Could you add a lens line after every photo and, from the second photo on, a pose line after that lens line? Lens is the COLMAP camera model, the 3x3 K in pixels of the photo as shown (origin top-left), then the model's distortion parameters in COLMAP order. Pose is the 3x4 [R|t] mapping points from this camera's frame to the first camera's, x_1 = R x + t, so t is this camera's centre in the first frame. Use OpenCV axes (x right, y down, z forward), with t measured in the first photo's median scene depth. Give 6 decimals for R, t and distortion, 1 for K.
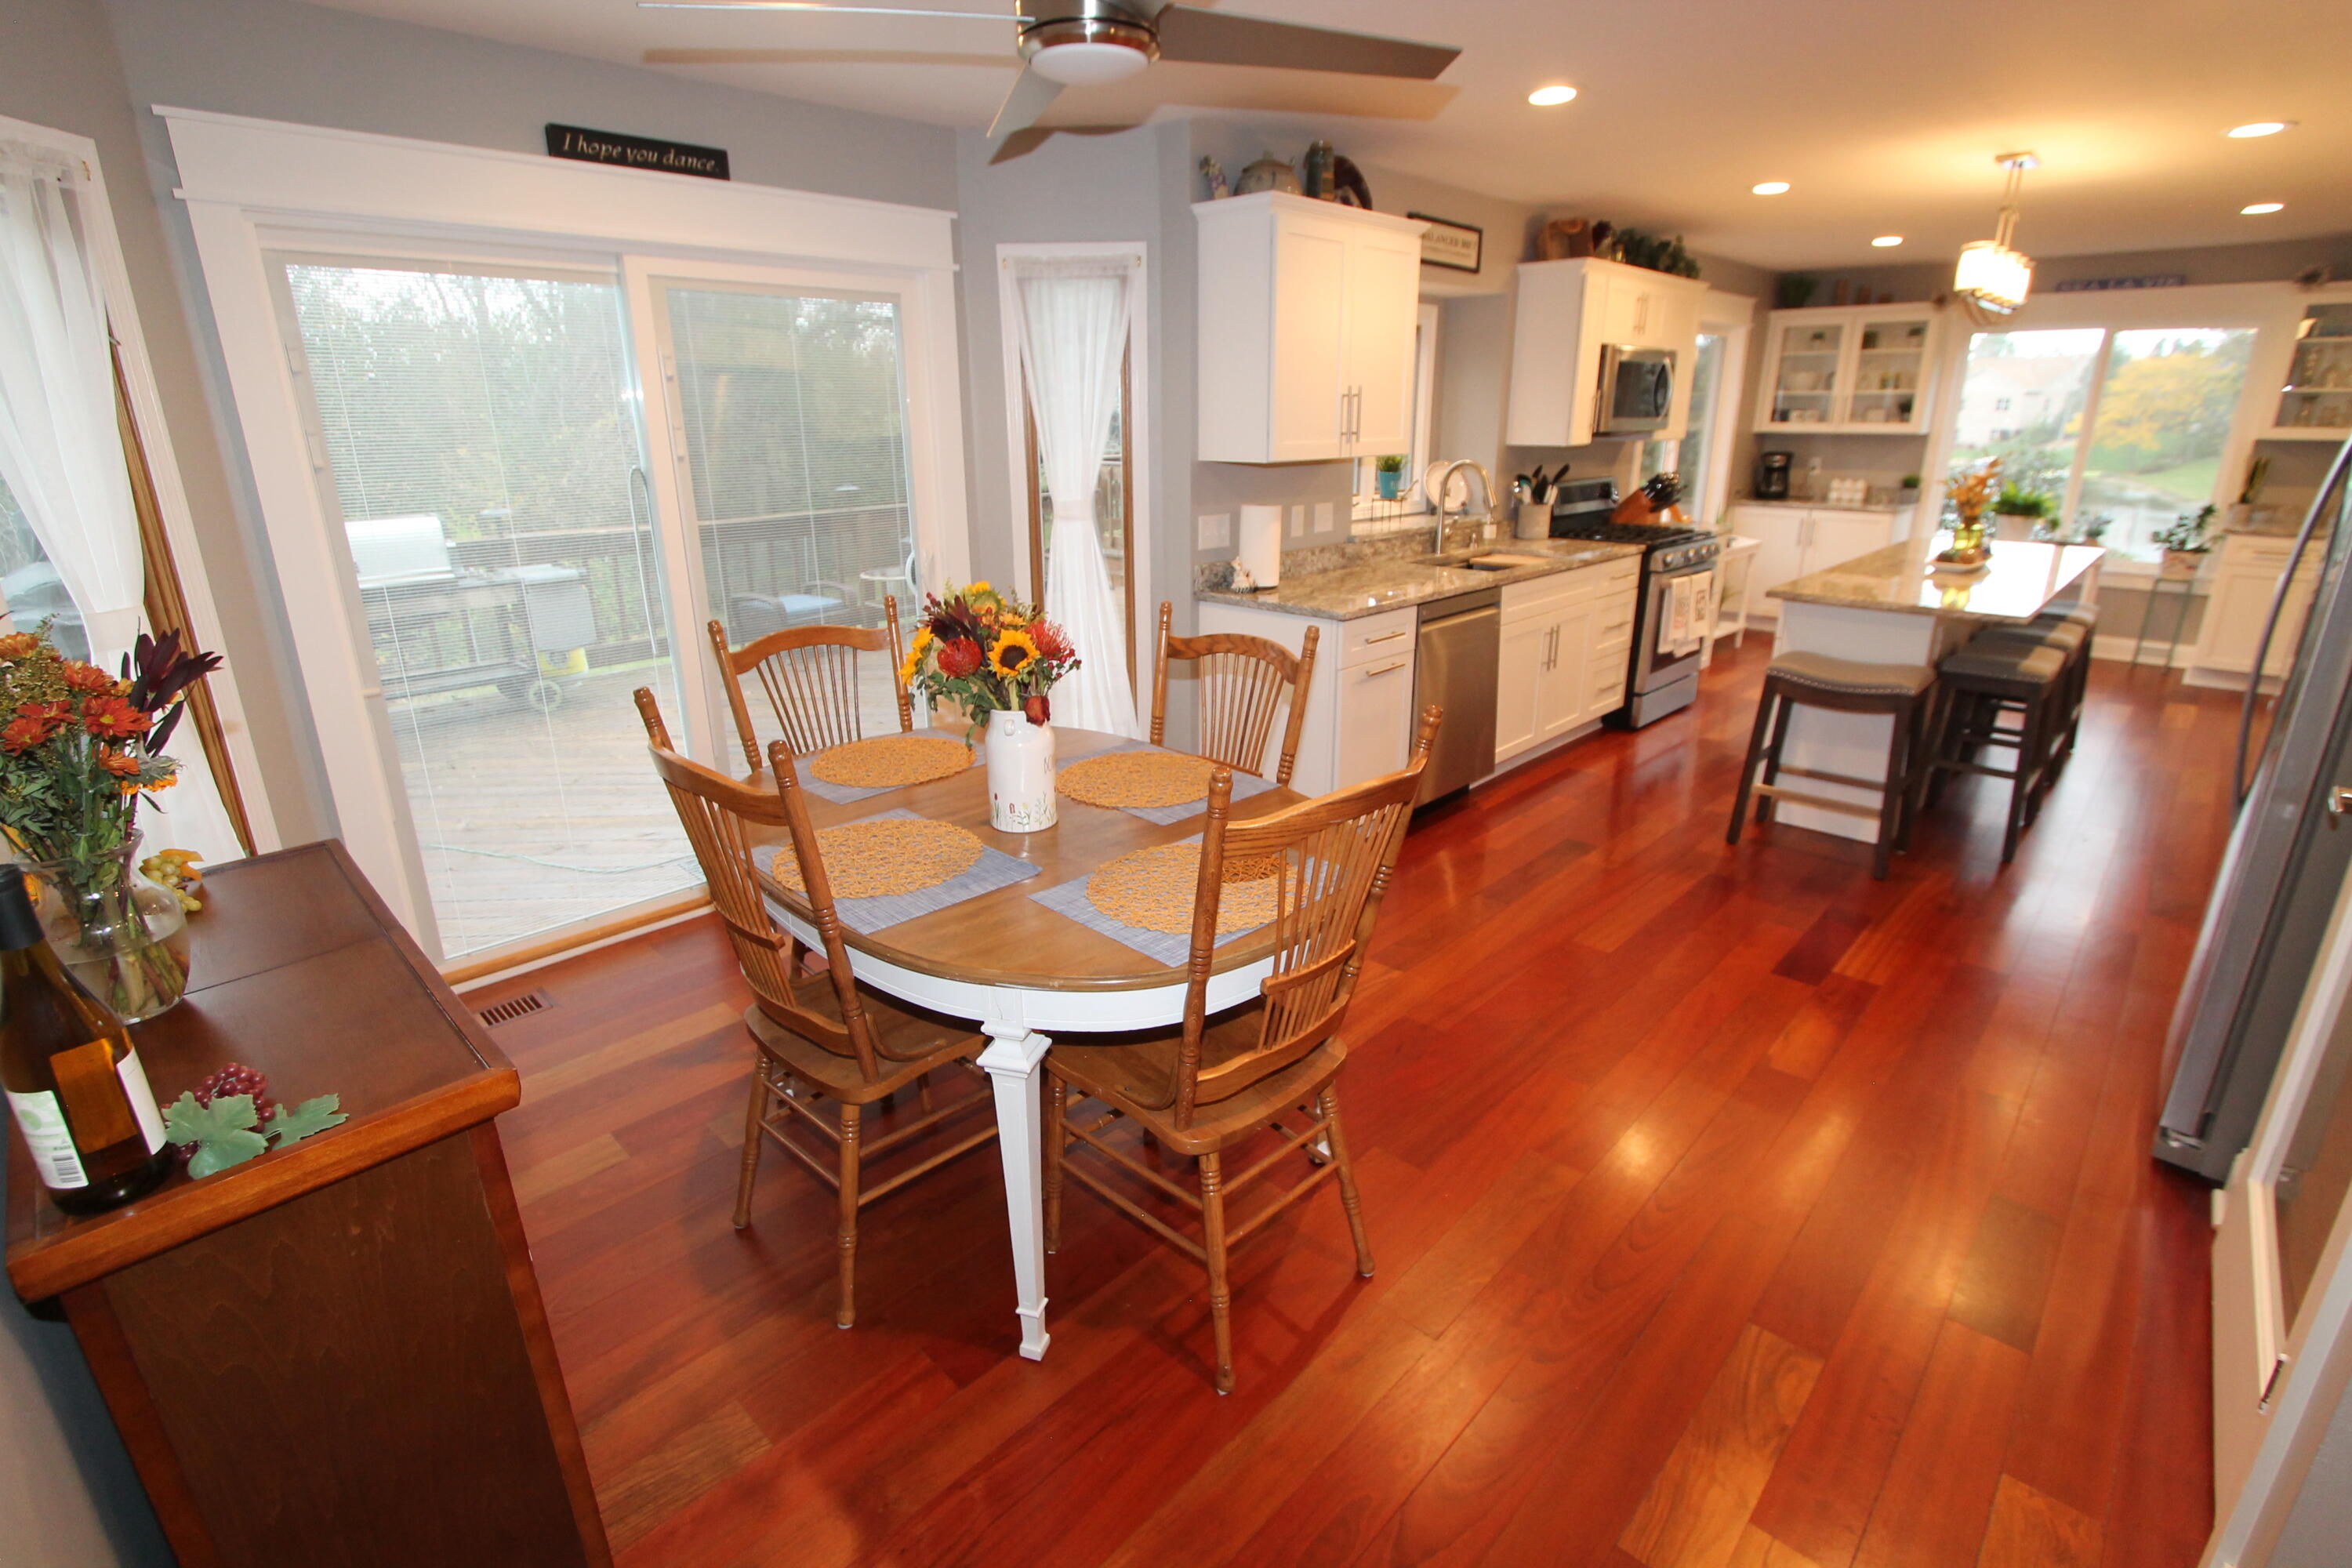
lens RADIAL K [[1096.4, 0, 1174.5], [0, 1096.4, 768.9], [0, 0, 1]] dist [-0.018242, 0.002193]
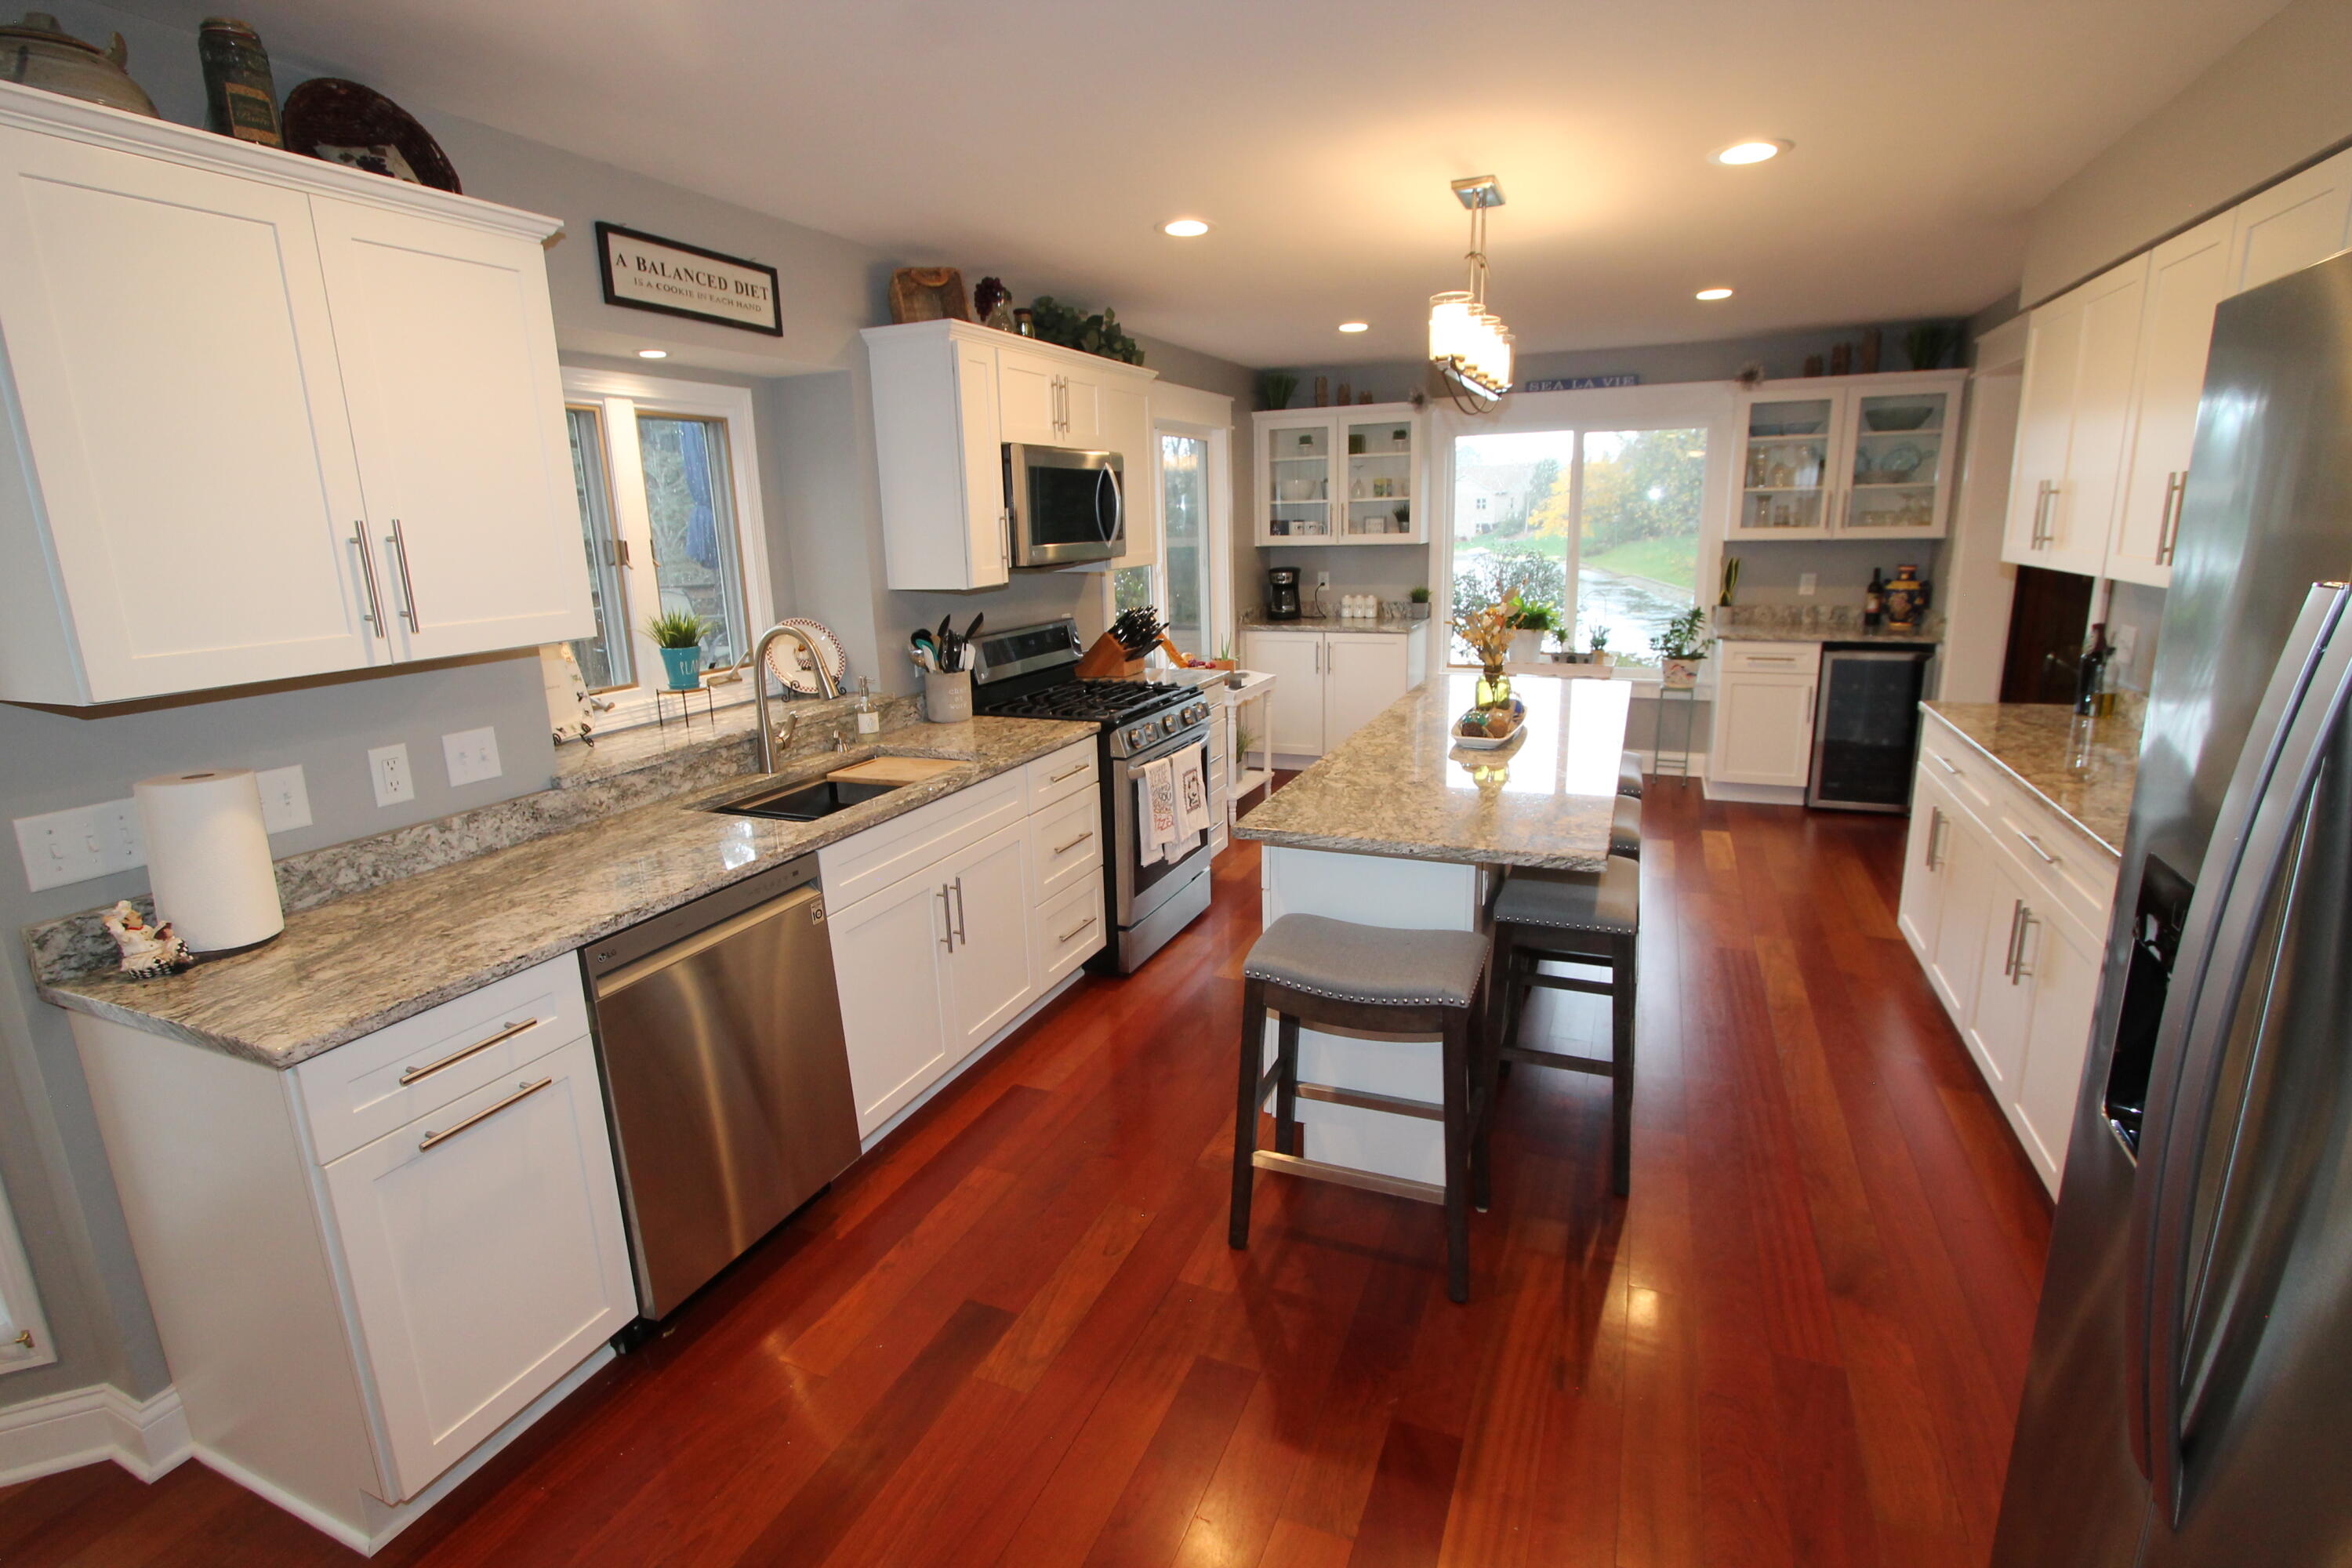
lens RADIAL K [[1096.4, 0, 1174.5], [0, 1096.4, 768.9], [0, 0, 1]] dist [-0.018242, 0.002193]
pose [[0.935165, -0.098602, 0.340213, 0.192704], [0.130332, 0.988878, -0.071652, -0.097901], [-0.329364, 0.111347, 0.937615, 0.270676]]
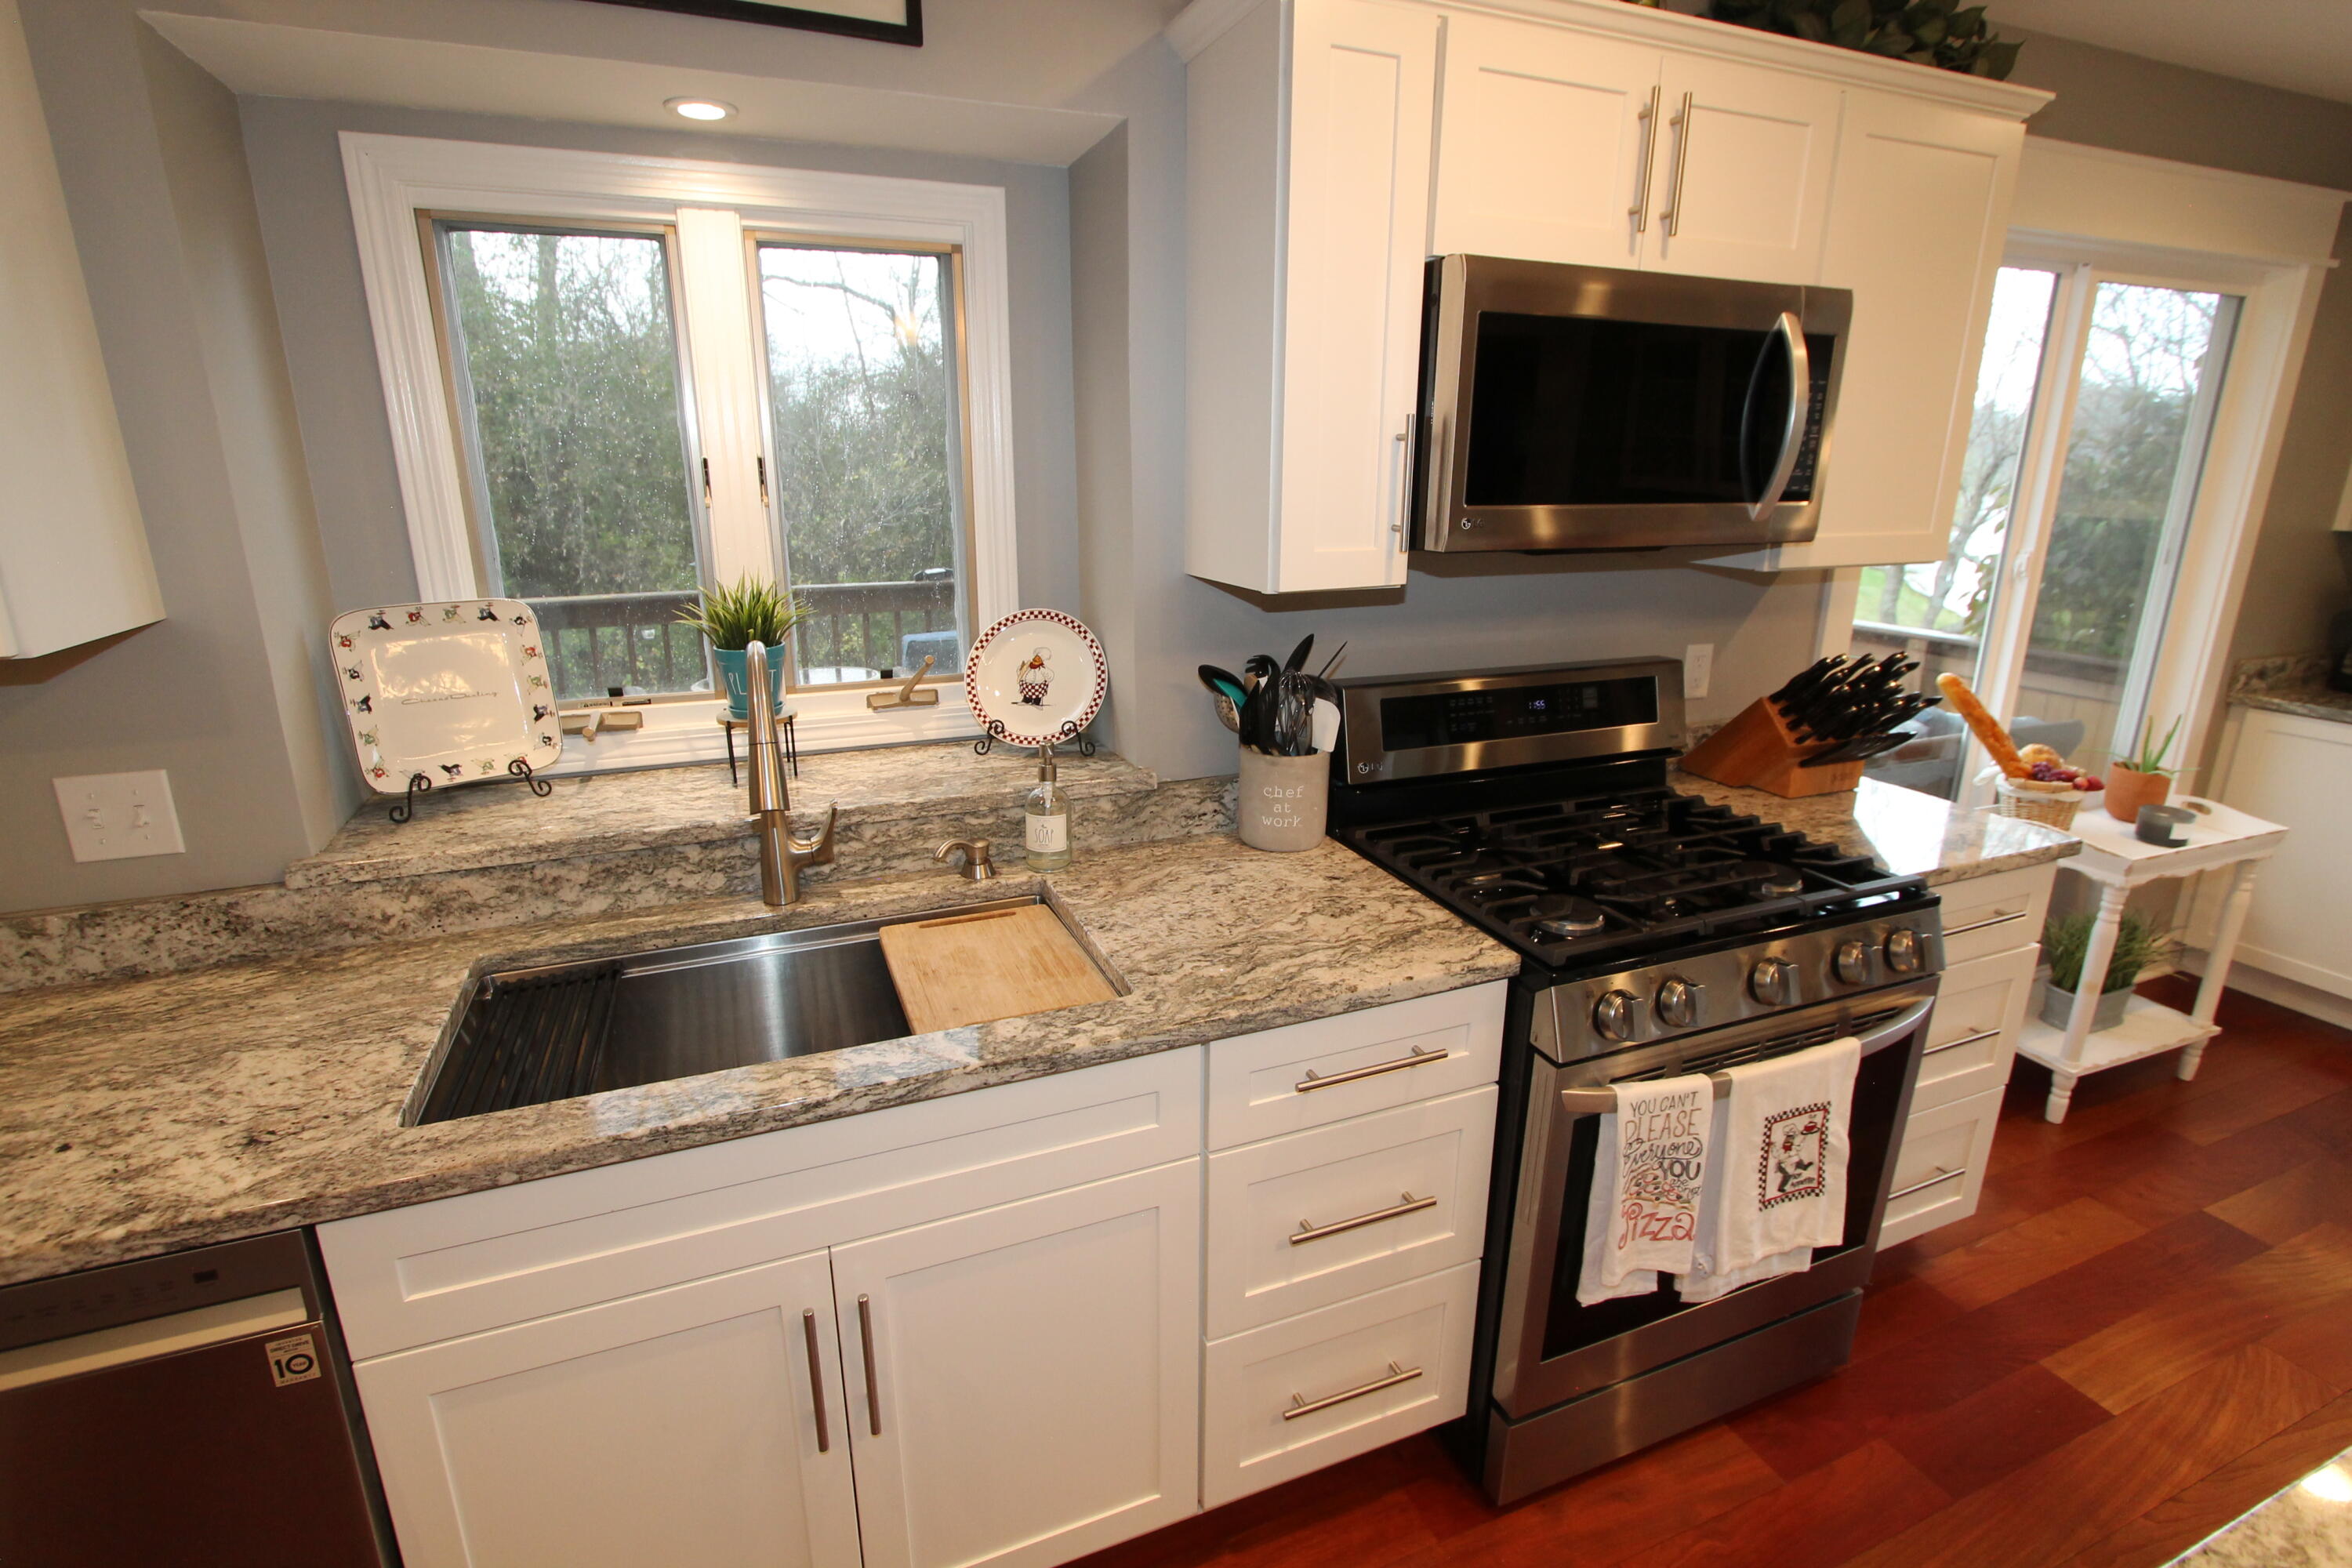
lens RADIAL K [[1096.4, 0, 1174.5], [0, 1096.4, 768.9], [0, 0, 1]] dist [-0.018242, 0.002193]
pose [[0.913889, 0.119854, -0.387868, 0.374354], [-0.134516, 0.990853, -0.010764, -0.196049], [0.383030, 0.062012, 0.921652, 0.578192]]
